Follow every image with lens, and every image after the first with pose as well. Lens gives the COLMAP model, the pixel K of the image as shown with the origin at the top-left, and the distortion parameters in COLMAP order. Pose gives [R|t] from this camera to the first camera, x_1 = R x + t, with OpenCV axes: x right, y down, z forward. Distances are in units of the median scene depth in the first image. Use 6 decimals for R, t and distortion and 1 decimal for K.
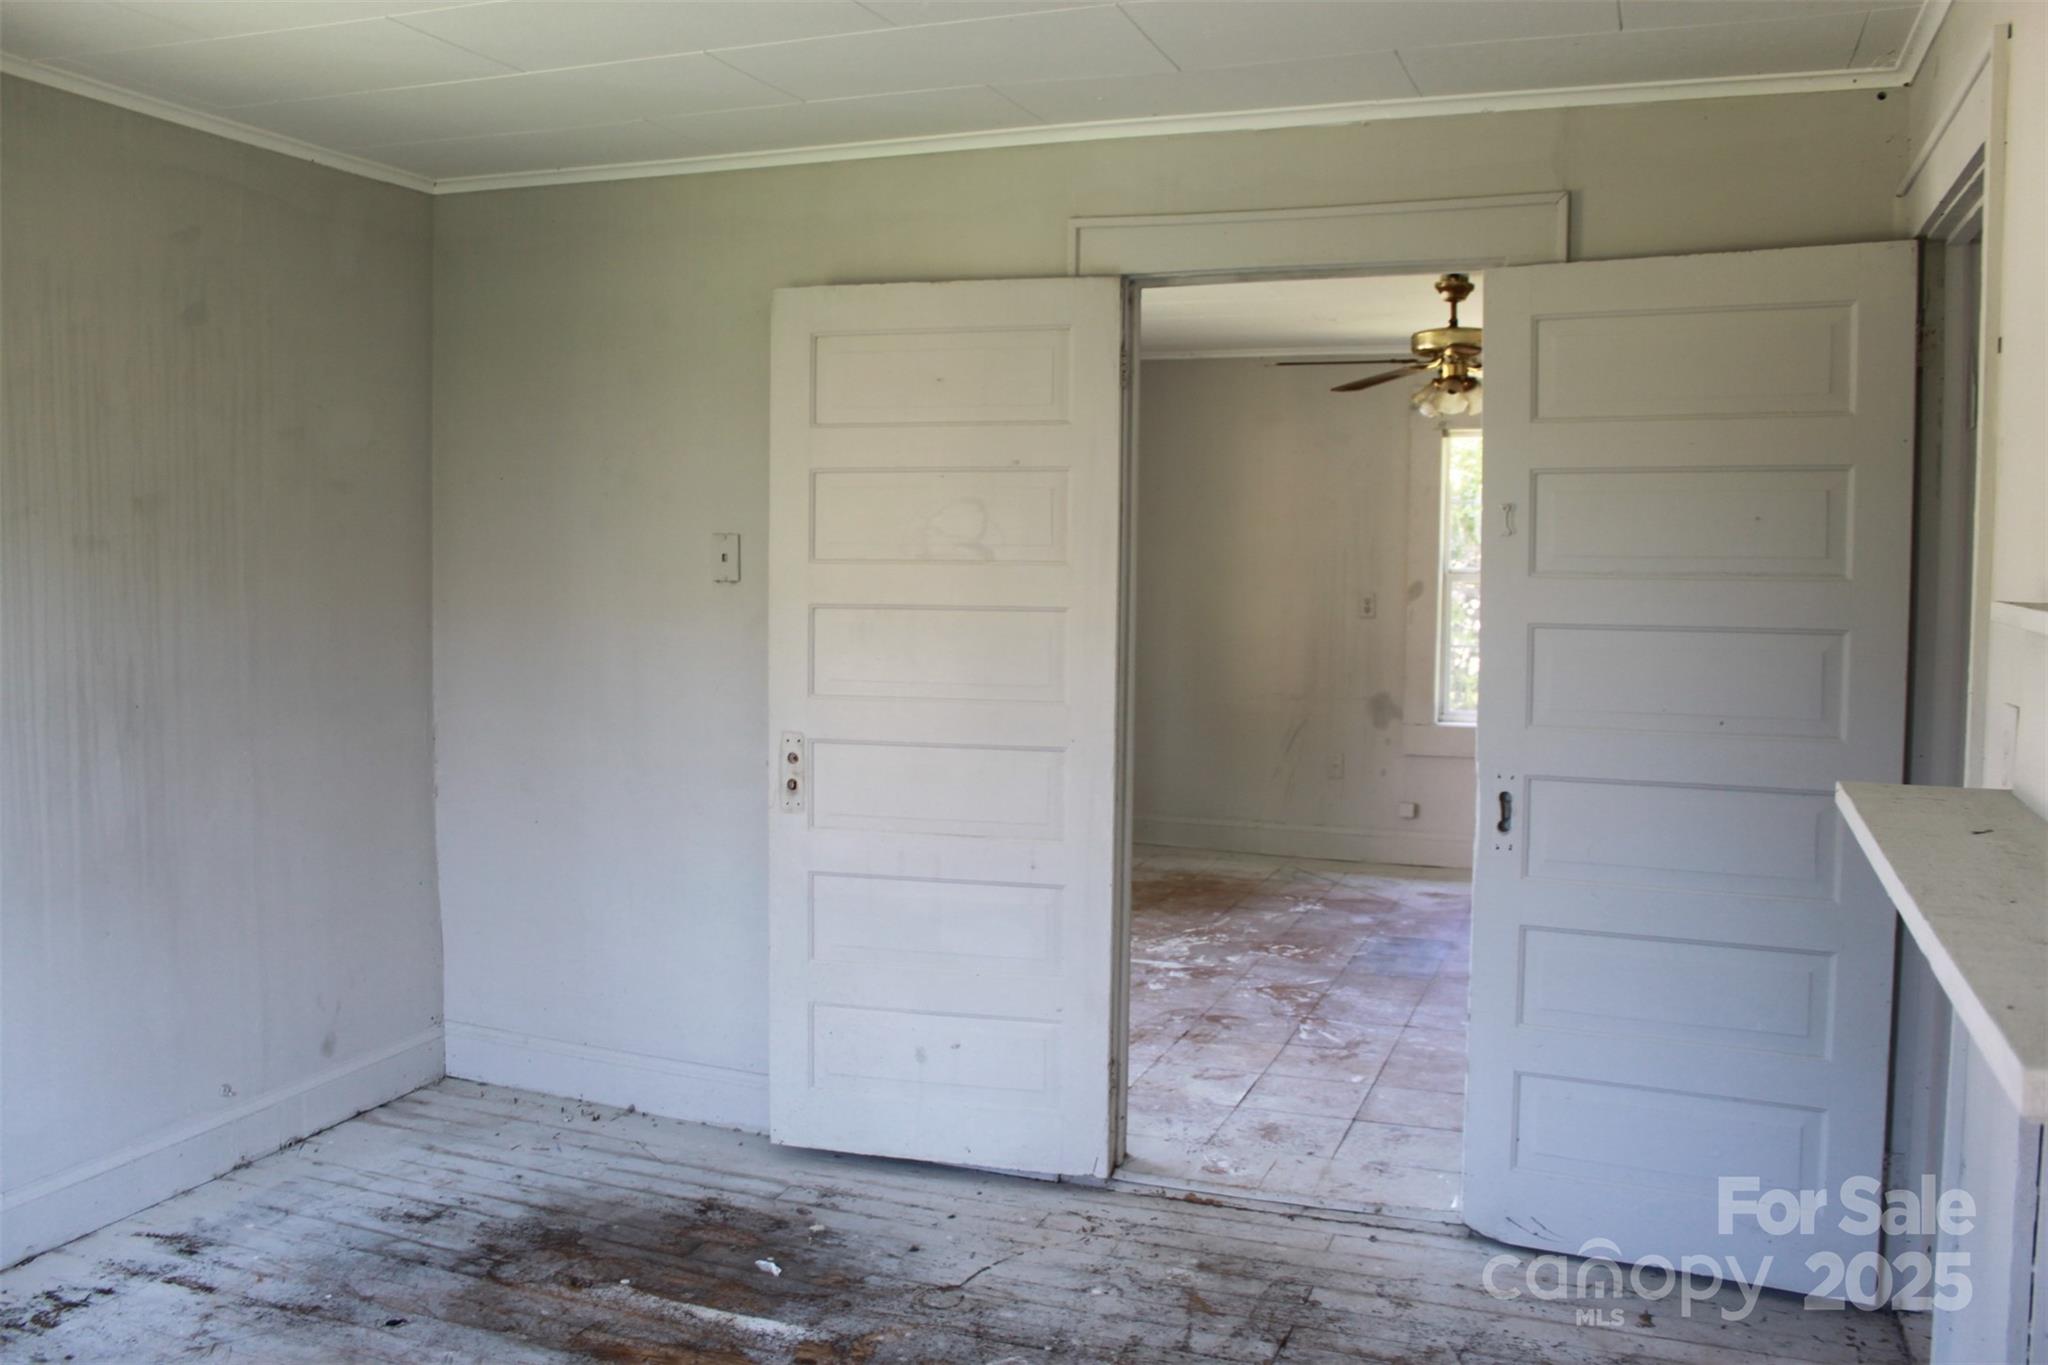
lens RADIAL K [[1699.1, 0, 1027.3], [0, 1699.1, 665.9], [0, 0, 1]] dist [-0.165168, 0.139733]
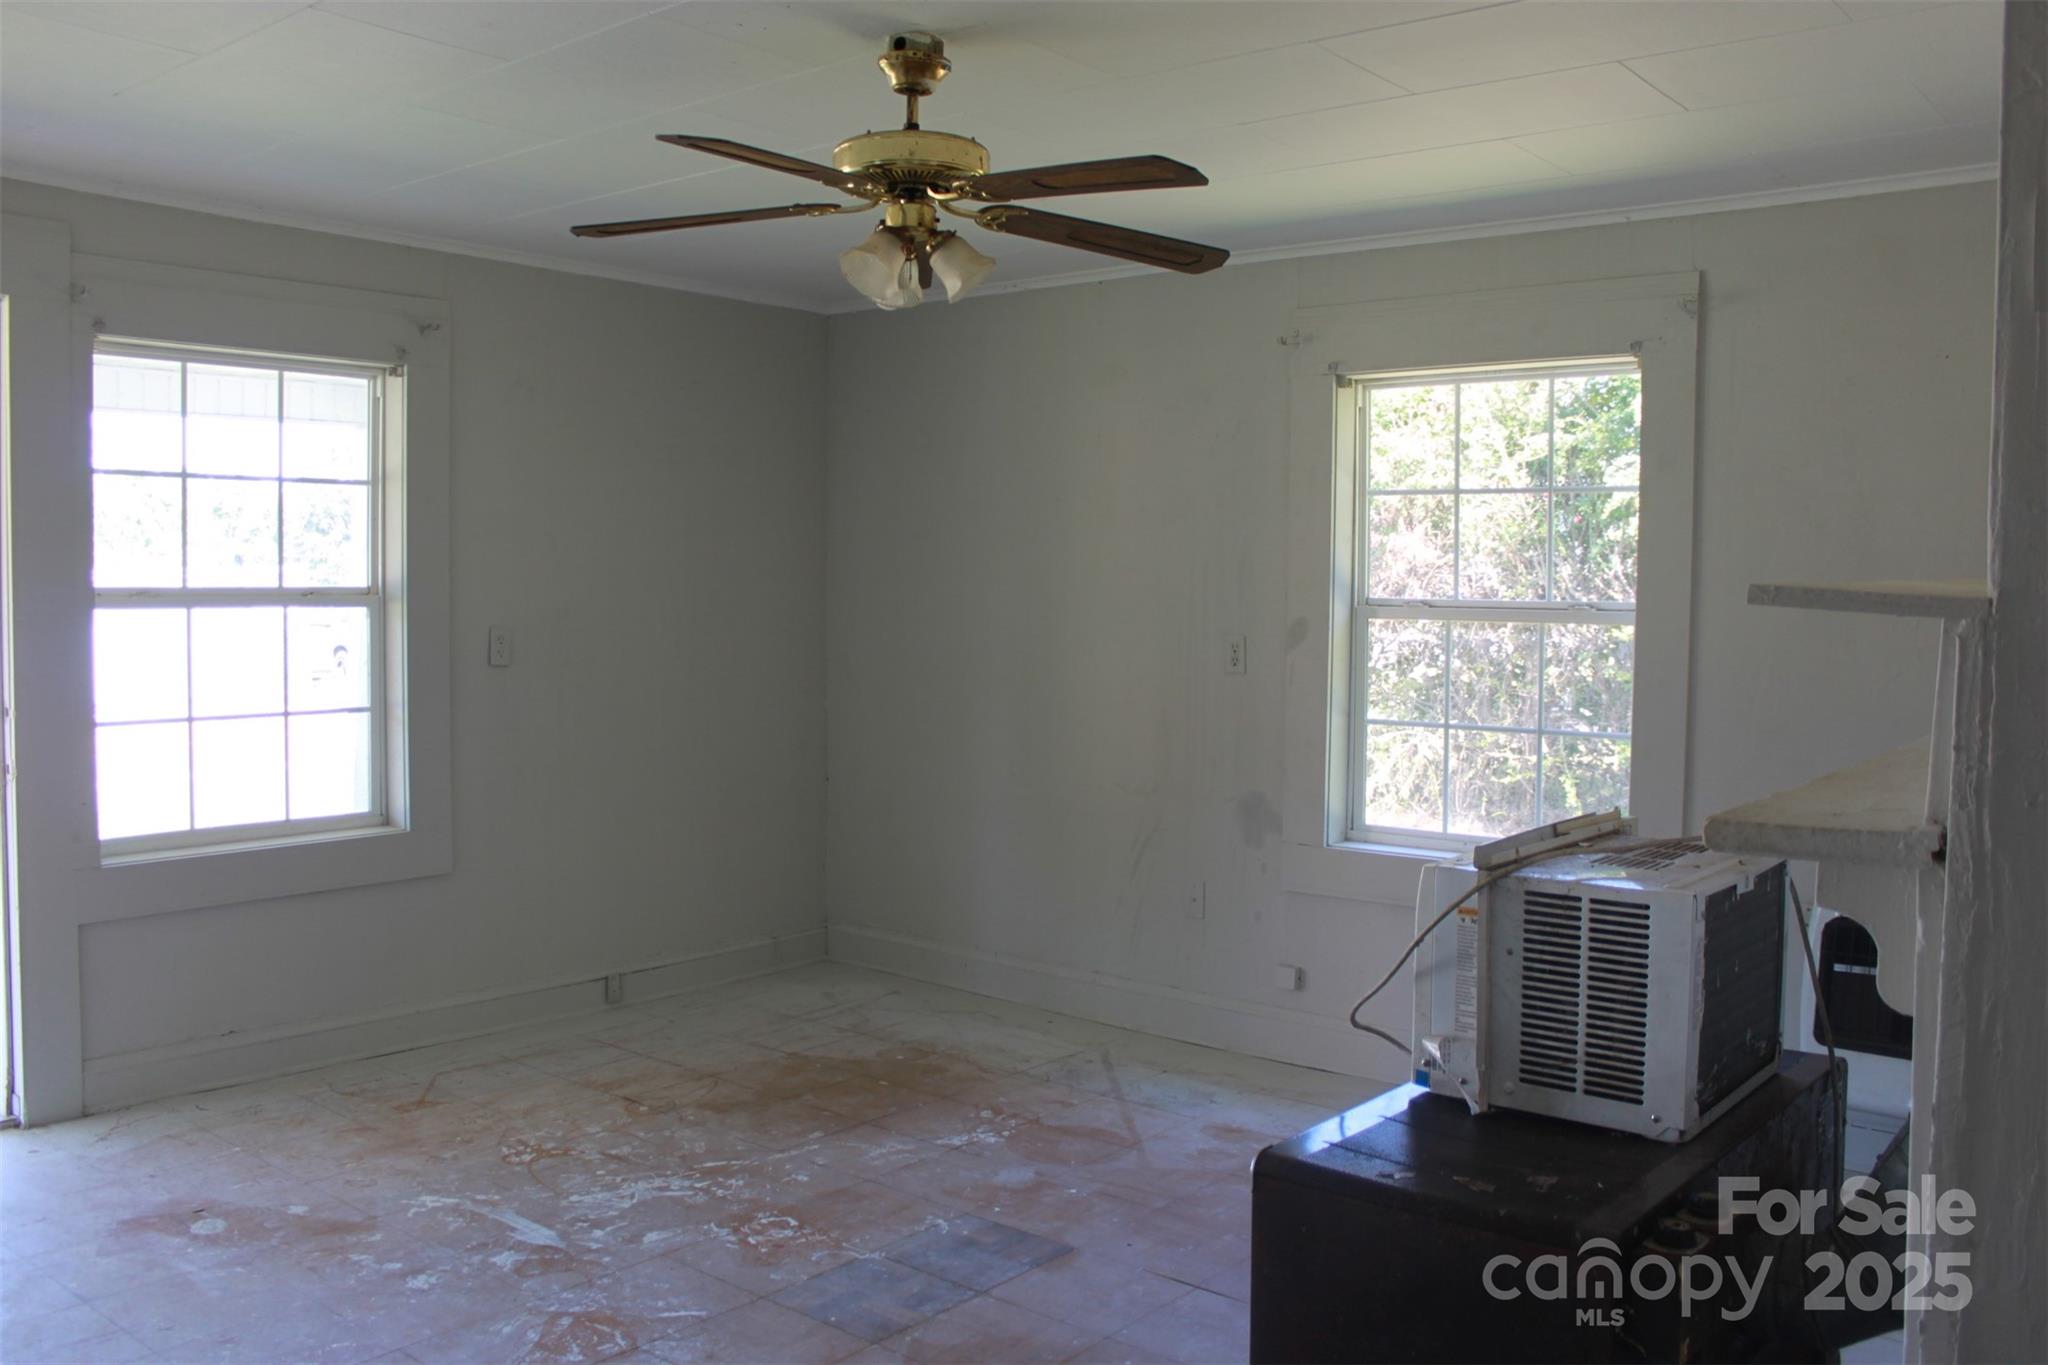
lens RADIAL K [[1699.1, 0, 1027.3], [0, 1699.1, 665.9], [0, 0, 1]] dist [-0.165168, 0.139733]
pose [[0.947520, 0.018511, -0.319159, 0.705093], [-0.025210, 0.999540, -0.016870, -0.039456], [0.318700, 0.024031, 0.947551, 0.771328]]
